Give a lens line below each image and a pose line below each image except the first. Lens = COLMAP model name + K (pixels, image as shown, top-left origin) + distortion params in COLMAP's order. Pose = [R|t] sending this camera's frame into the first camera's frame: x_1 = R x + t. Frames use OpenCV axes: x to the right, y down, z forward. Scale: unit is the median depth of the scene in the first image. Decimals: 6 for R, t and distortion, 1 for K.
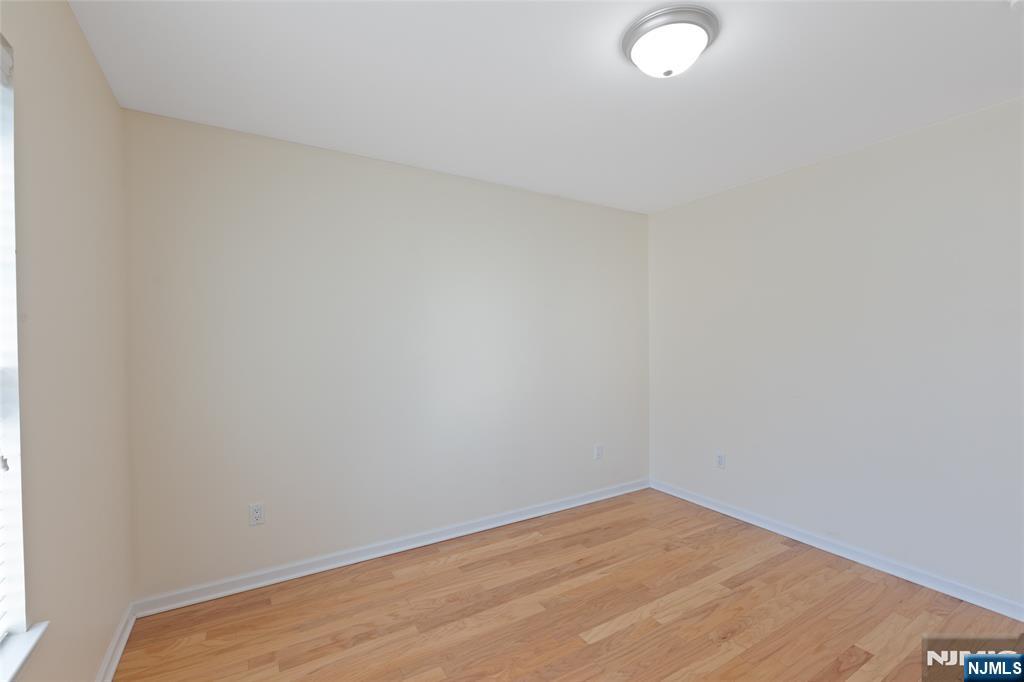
lens RADIAL K [[443.2, 0, 511.8], [0, 443.2, 340.1], [0, 0, 1]] dist [-0.003219, -0.001488]
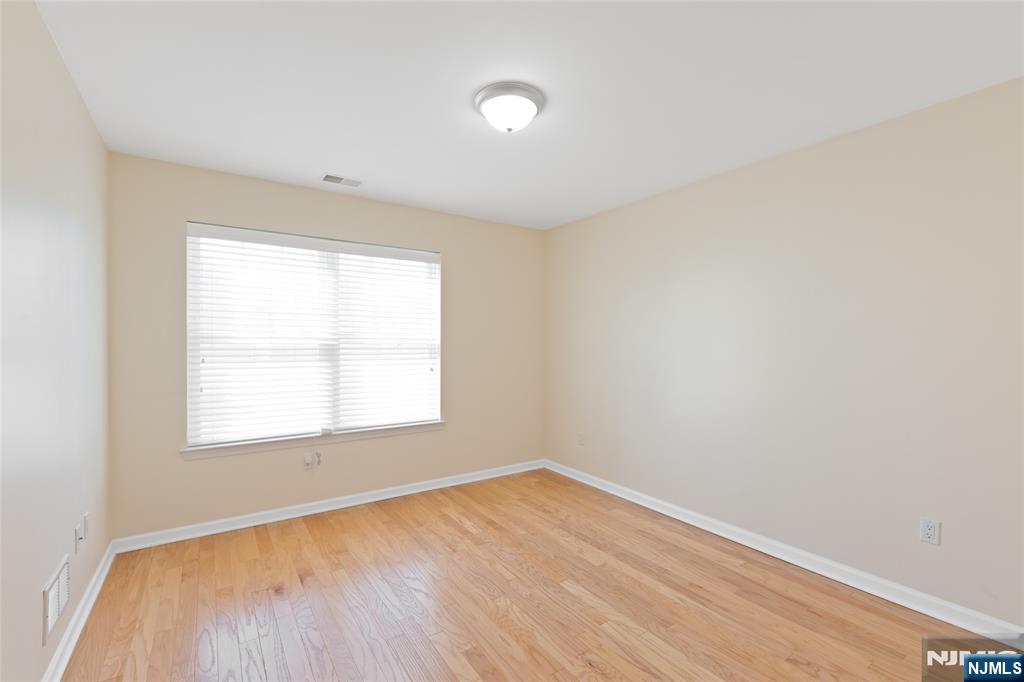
lens RADIAL K [[443.2, 0, 517.0], [0, 443.2, 338.8], [0, 0, 1]] dist [-0.003219, -0.001488]
pose [[0.064173, 0.003228, -0.997934, 1.083697], [-0.008826, 0.999957, 0.002667, 0.004441], [0.997900, 0.008637, 0.064199, 0.620178]]
